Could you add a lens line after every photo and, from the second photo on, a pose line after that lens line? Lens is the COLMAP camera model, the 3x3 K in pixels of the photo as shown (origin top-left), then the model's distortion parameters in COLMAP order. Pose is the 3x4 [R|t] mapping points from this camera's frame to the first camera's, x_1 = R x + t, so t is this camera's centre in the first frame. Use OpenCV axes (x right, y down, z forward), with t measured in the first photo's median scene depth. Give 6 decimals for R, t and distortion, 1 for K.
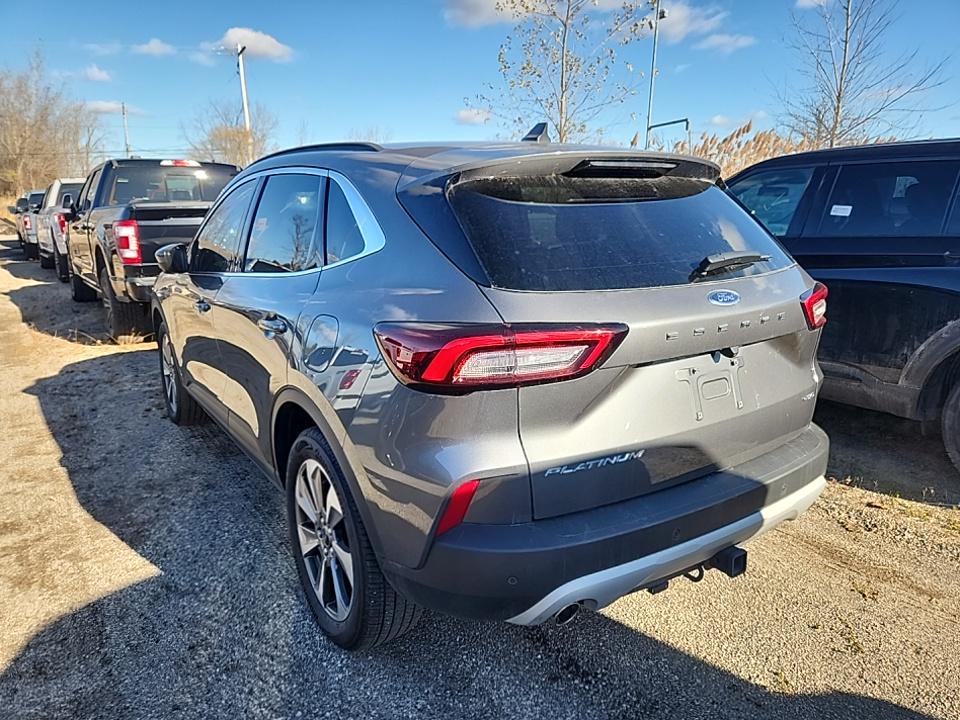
lens RADIAL K [[666.7, 0, 480.0], [0, 666.7, 360.0], [0, 0, 1]] dist [-0.002141, -0.001925]
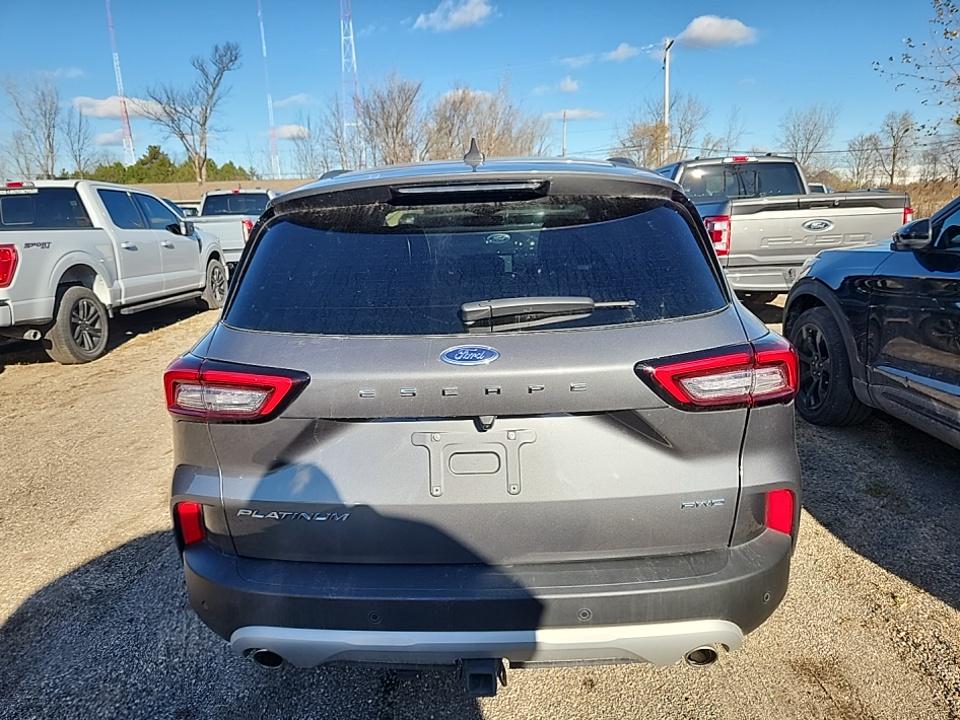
lens RADIAL K [[640.9, 0, 459.3], [0, 640.9, 361.4], [0, 0, 1]] dist [0.072935, -0.051491]
pose [[0.798311, 0.113877, -0.591381, 0.711470], [-0.101786, 0.993346, 0.053878, -0.109604], [0.593581, 0.017183, 0.804591, 0.313786]]
